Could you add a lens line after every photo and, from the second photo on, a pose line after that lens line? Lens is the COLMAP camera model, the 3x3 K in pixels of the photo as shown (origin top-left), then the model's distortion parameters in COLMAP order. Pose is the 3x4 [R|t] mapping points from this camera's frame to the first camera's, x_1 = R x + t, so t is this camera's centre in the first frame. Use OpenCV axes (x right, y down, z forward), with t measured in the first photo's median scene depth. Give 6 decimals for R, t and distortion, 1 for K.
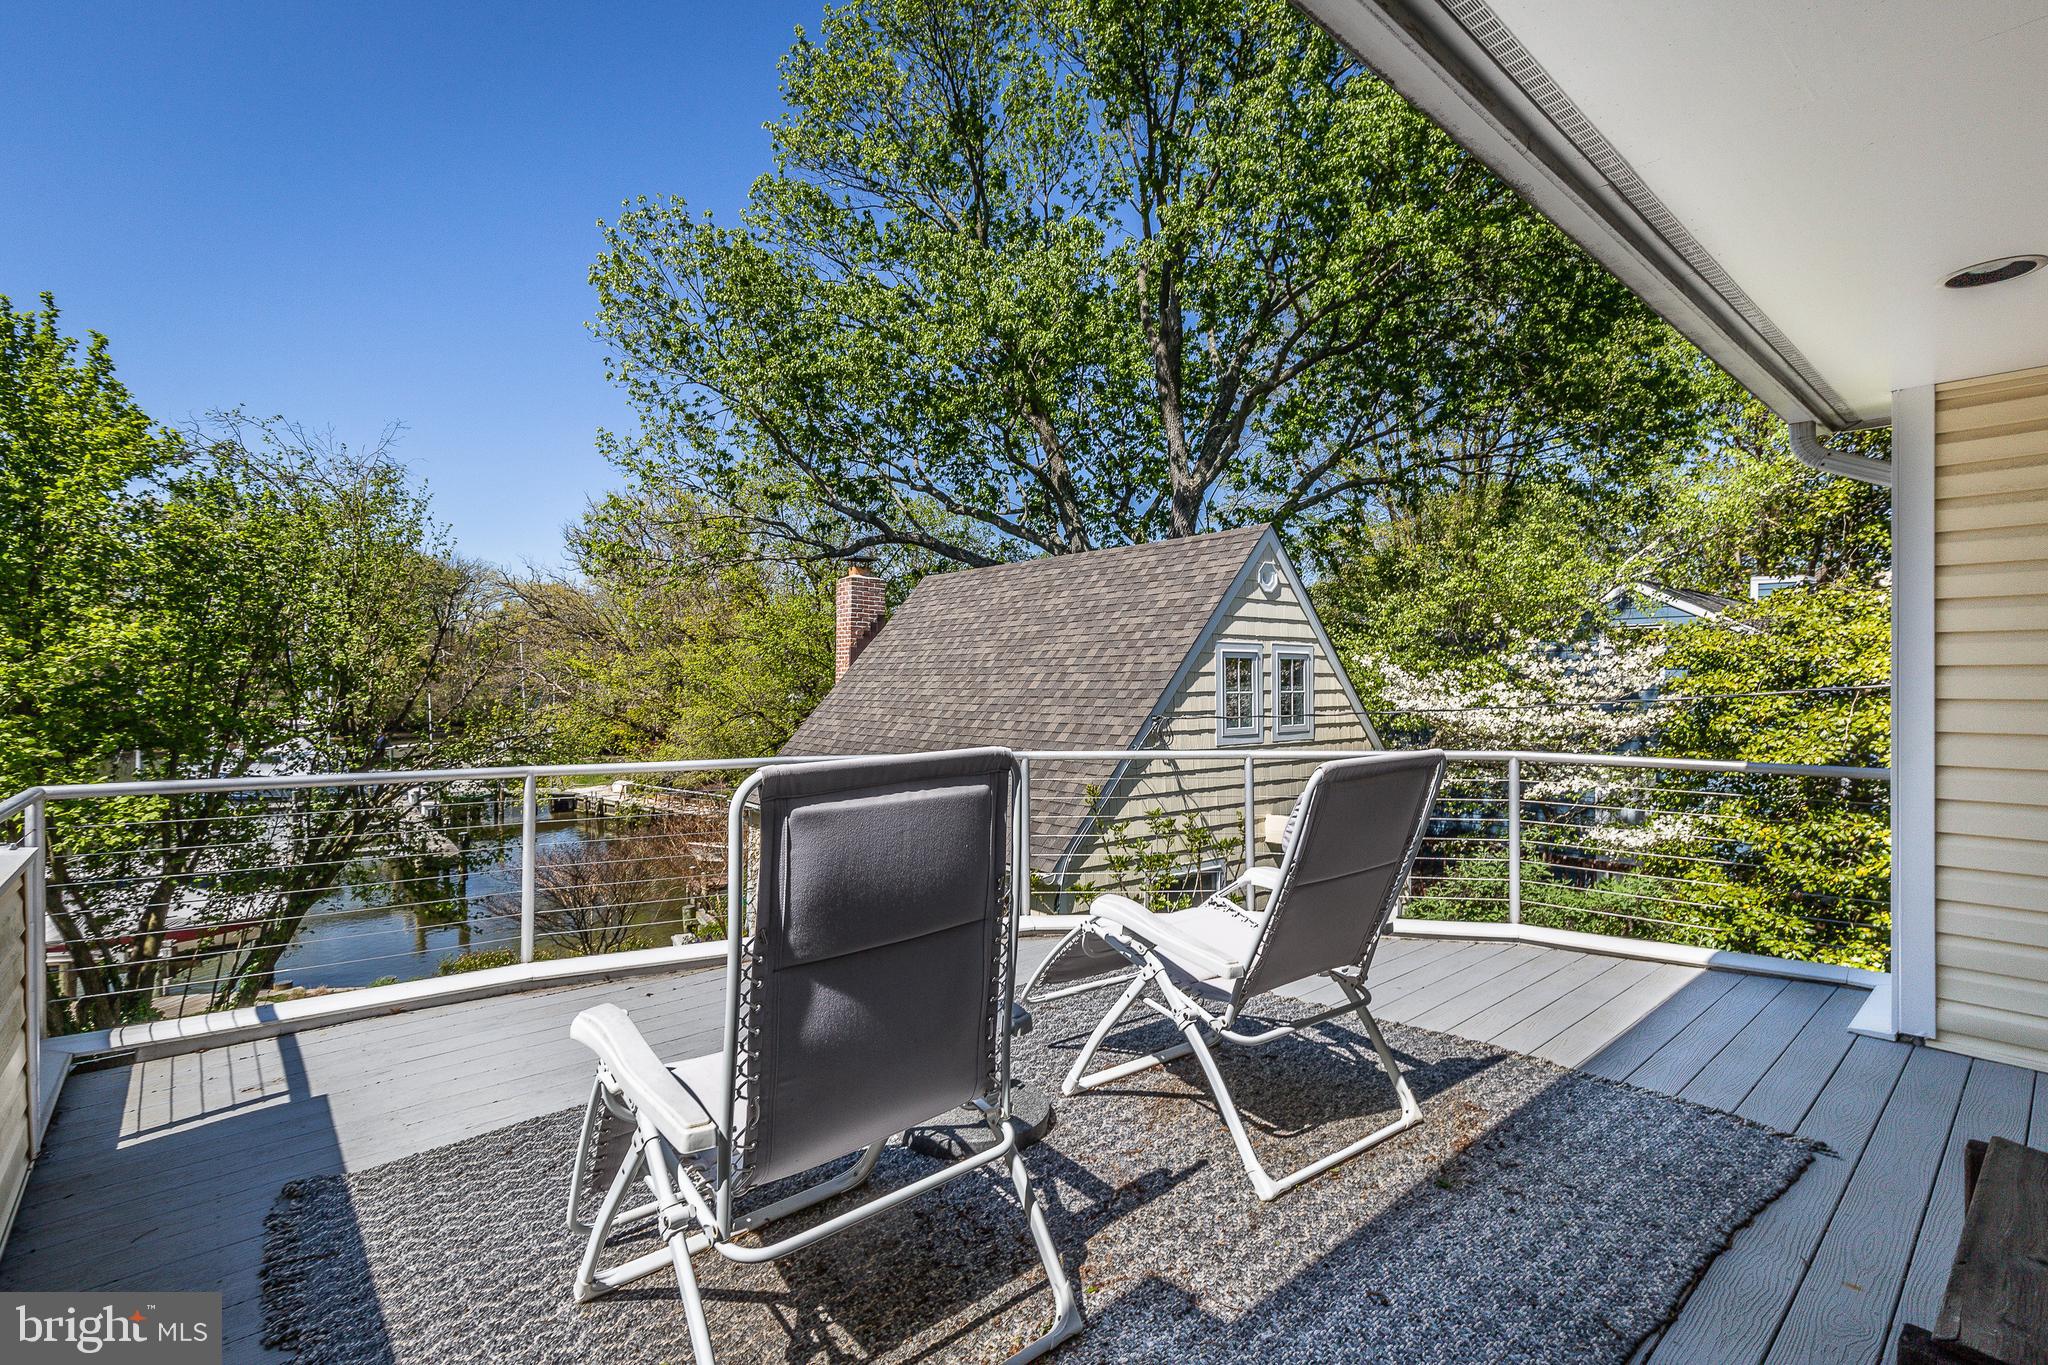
lens RADIAL K [[923.4, 0, 1035.6], [0, 923.4, 679.7], [0, 0, 1]] dist [0.010850, -0.000020]
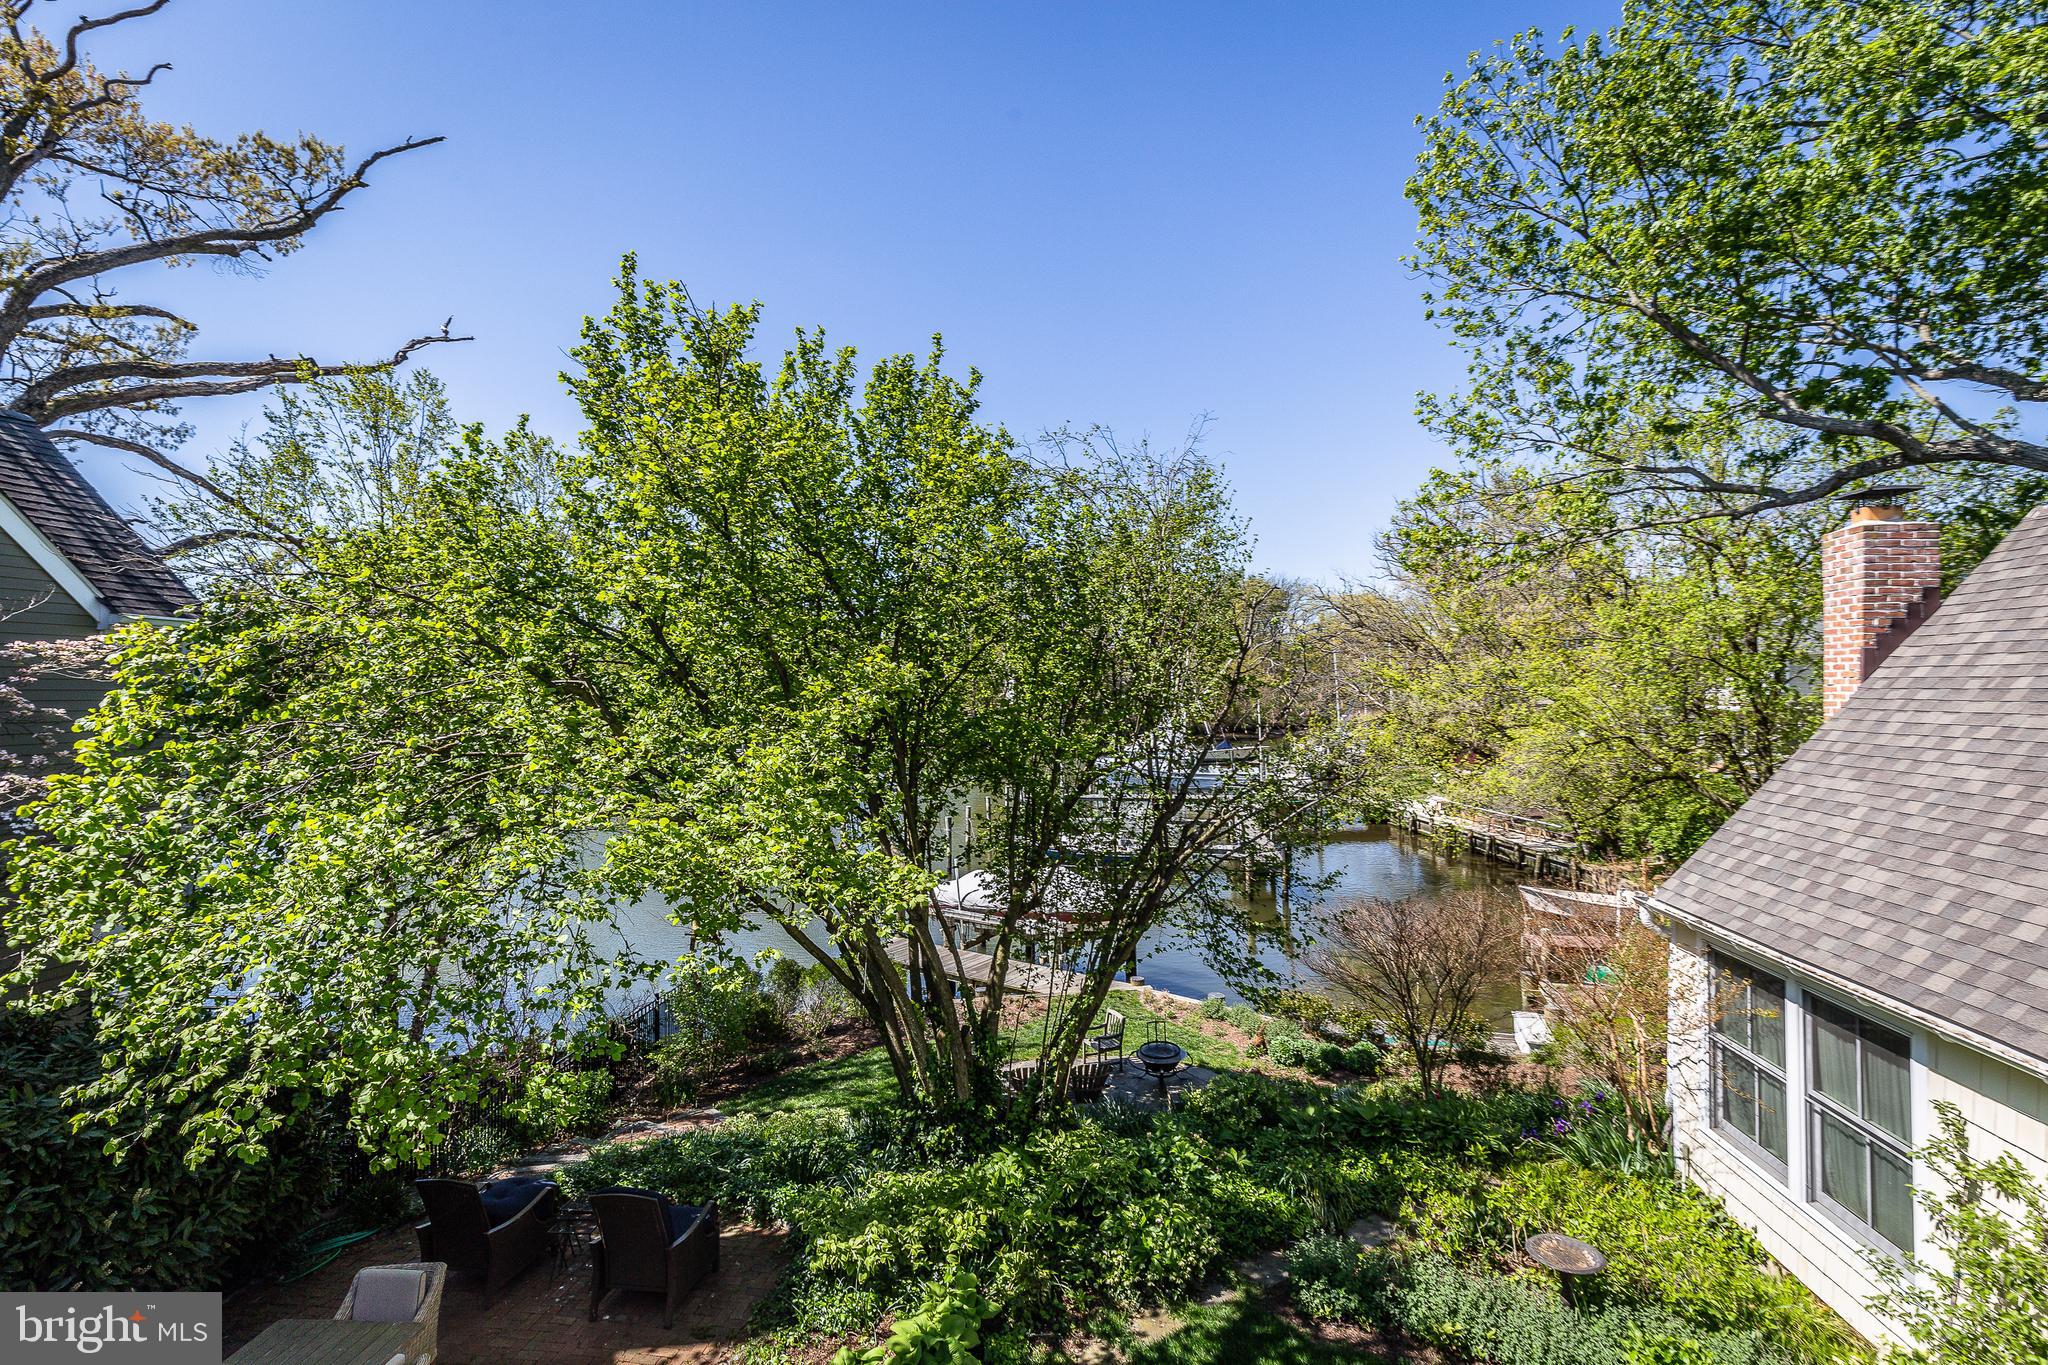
lens RADIAL K [[923.4, 0, 1035.6], [0, 923.4, 679.7], [0, 0, 1]] dist [0.010850, -0.000020]
pose [[0.680624, -0.015271, -0.732474, -0.109670], [0.011664, 0.999882, -0.010008, -0.013867], [0.732540, -0.001732, 0.680721, 0.205911]]
